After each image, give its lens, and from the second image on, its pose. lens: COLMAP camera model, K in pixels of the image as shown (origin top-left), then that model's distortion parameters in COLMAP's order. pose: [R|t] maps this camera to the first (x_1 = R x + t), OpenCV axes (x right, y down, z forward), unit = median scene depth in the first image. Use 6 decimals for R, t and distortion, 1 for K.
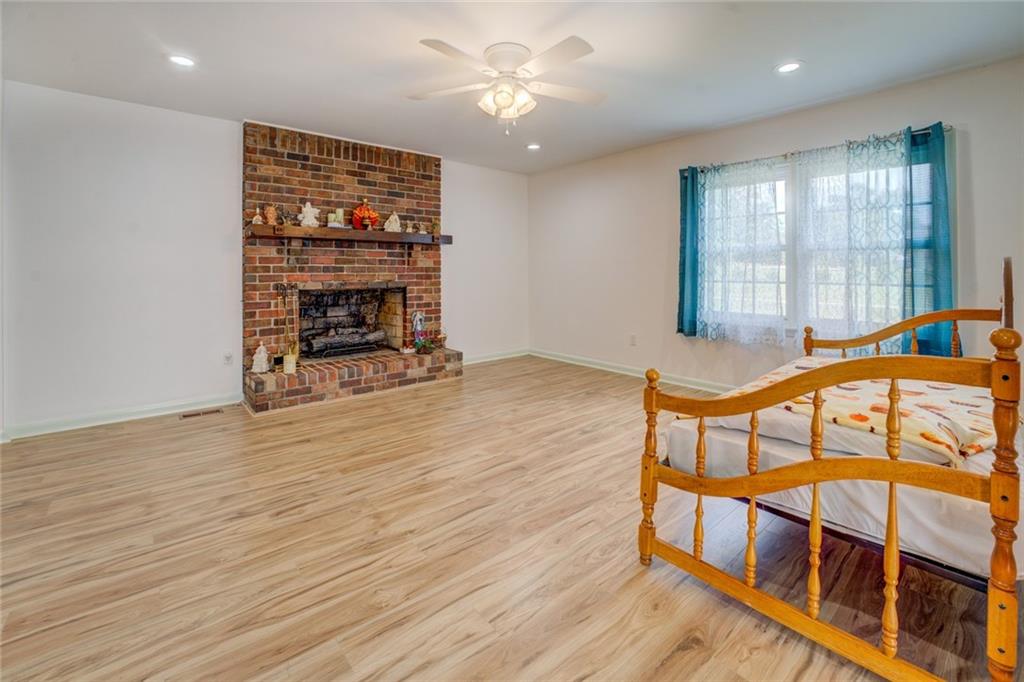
lens RADIAL K [[444.7, 0, 520.3], [0, 444.7, 280.6], [0, 0, 1]] dist [-0.012679, -0.001175]
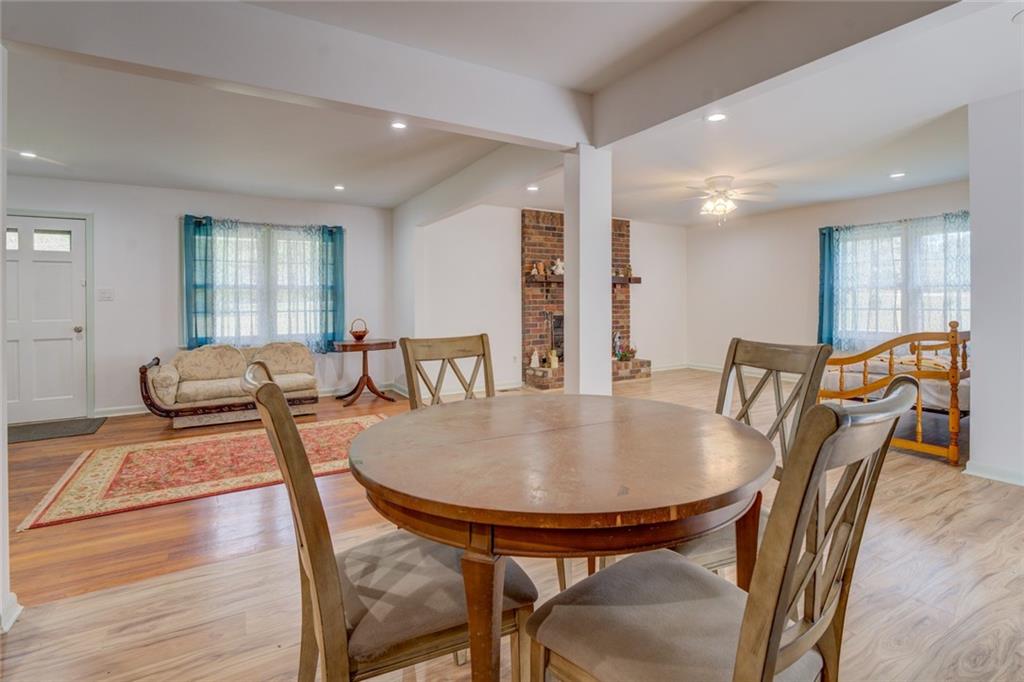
lens RADIAL K [[481.2, 0, 535.9], [0, 481.2, 315.4], [0, 0, 1]] dist [-0.010189, -0.000639]
pose [[0.987183, -0.002298, -0.159577, -0.294466], [0.003211, 0.999980, 0.005461, 0.010915], [0.159561, -0.005903, 0.987170, -0.661606]]
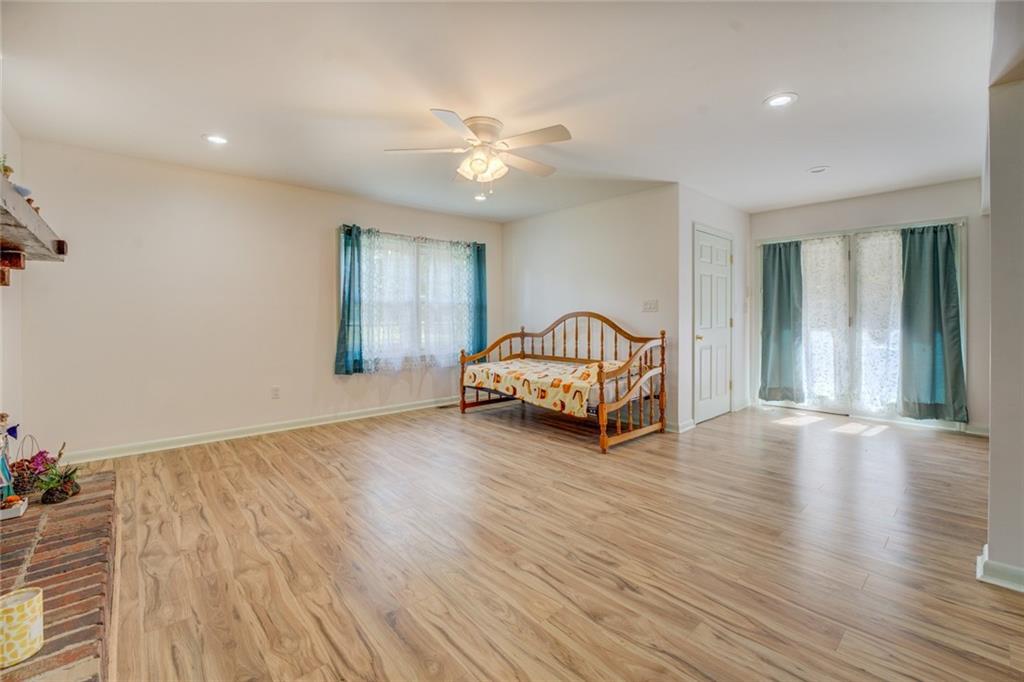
lens RADIAL K [[417.7, 0, 525.4], [0, 417.7, 325.1], [0, 0, 1]] dist [-0.022947, -0.000293]
pose [[-0.030441, -0.011937, 0.999465, -0.748898], [0.015804, 0.999798, 0.012423, -0.008804], [-0.999412, 0.016174, -0.030246, 0.621666]]
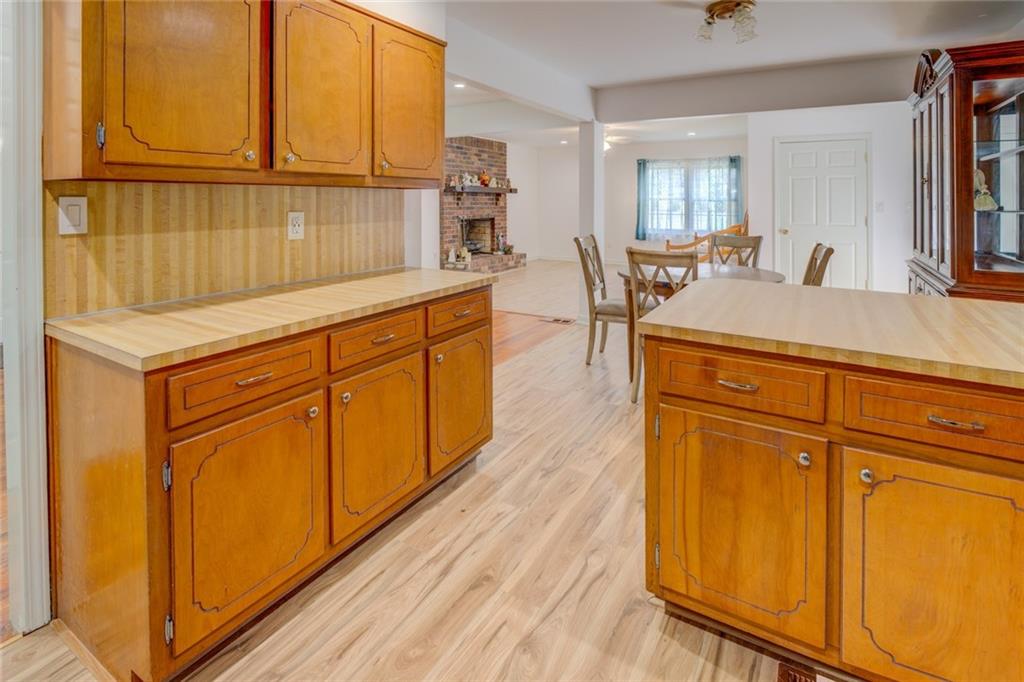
lens RADIAL K [[481.2, 0, 524.0], [0, 481.2, 213.2], [0, 0, 1]] dist [-0.010189, -0.000639]
pose [[0.951916, -0.003284, 0.306342, -0.883197], [0.001598, 0.999982, 0.005755, -0.016703], [-0.306355, -0.004989, 0.951904, -1.030226]]
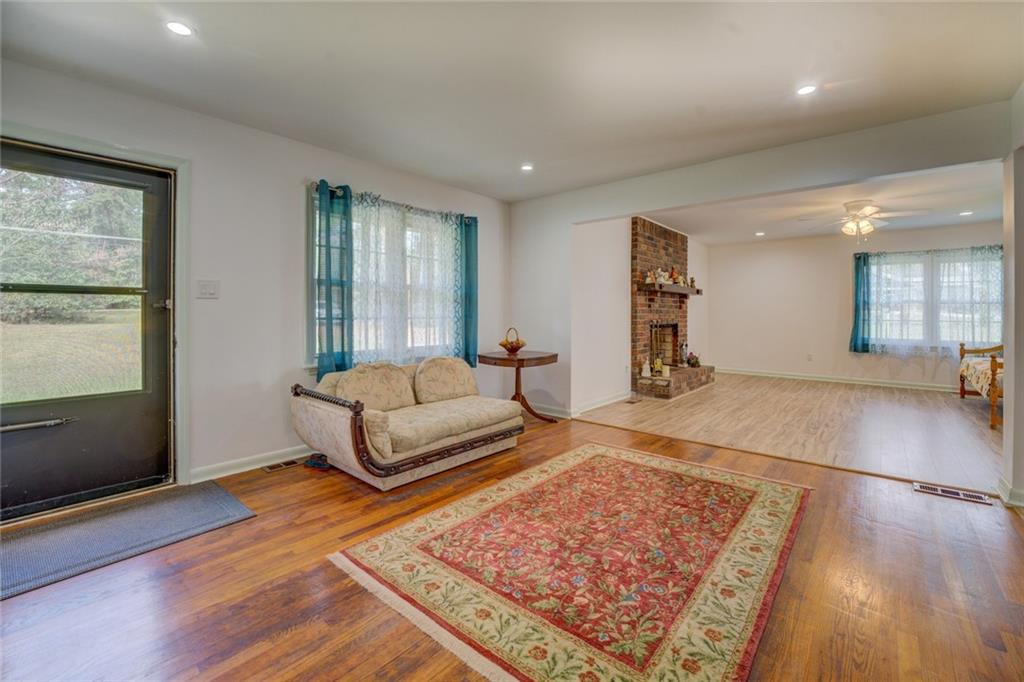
lens RADIAL K [[417.7, 0, 534.7], [0, 417.7, 323.7], [0, 0, 1]] dist [-0.022947, -0.000293]
pose [[0.989123, 0.002573, 0.147070, -1.138237], [-0.003312, 0.999983, 0.004783, 0.012107], [-0.147055, -0.005218, 0.989115, -0.383396]]
